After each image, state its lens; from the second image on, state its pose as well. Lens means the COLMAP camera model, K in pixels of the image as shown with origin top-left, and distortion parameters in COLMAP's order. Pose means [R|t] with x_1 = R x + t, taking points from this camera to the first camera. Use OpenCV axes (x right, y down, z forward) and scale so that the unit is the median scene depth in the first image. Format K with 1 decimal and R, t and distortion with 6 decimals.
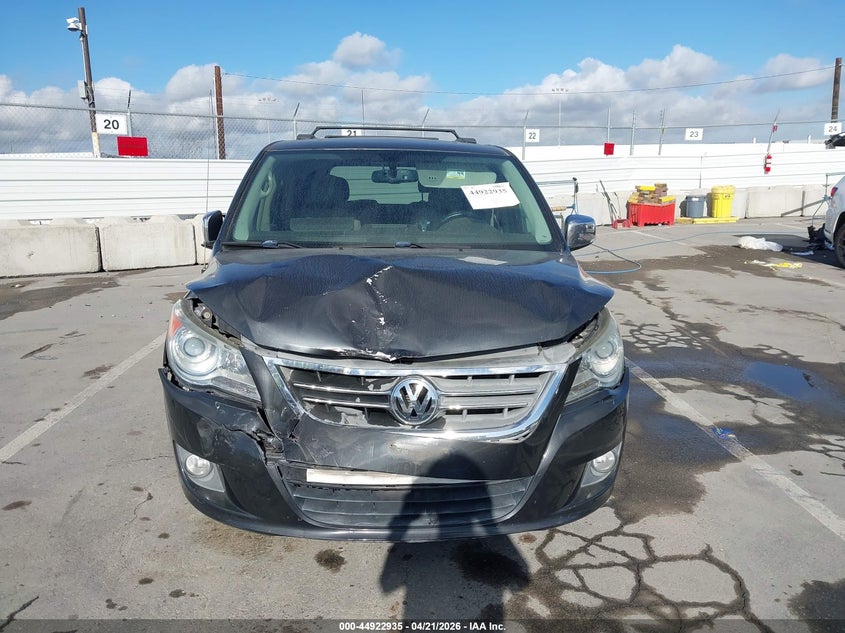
lens RADIAL K [[668.5, 0, 420.7], [0, 668.5, 315.5], [0, 0, 1]] dist [0.016700, -0.021149]
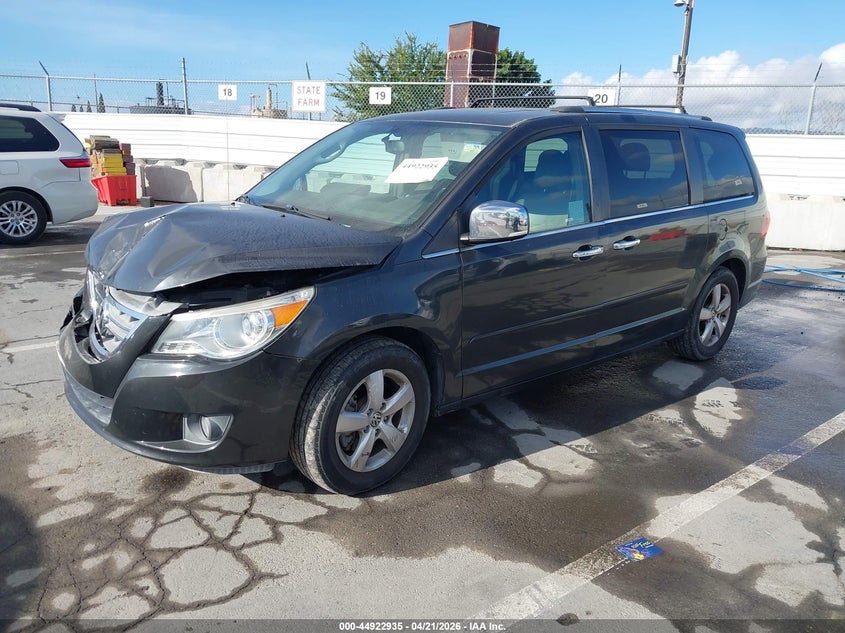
lens RADIAL K [[668.5, 0, 414.5], [0, 668.5, 320.2], [0, 0, 1]] dist [0.016700, -0.021149]
pose [[0.576853, 0.227987, -0.784387, 1.134891], [-0.193456, 0.971072, 0.139977, -0.136867], [0.793609, 0.070999, 0.604271, 0.577674]]
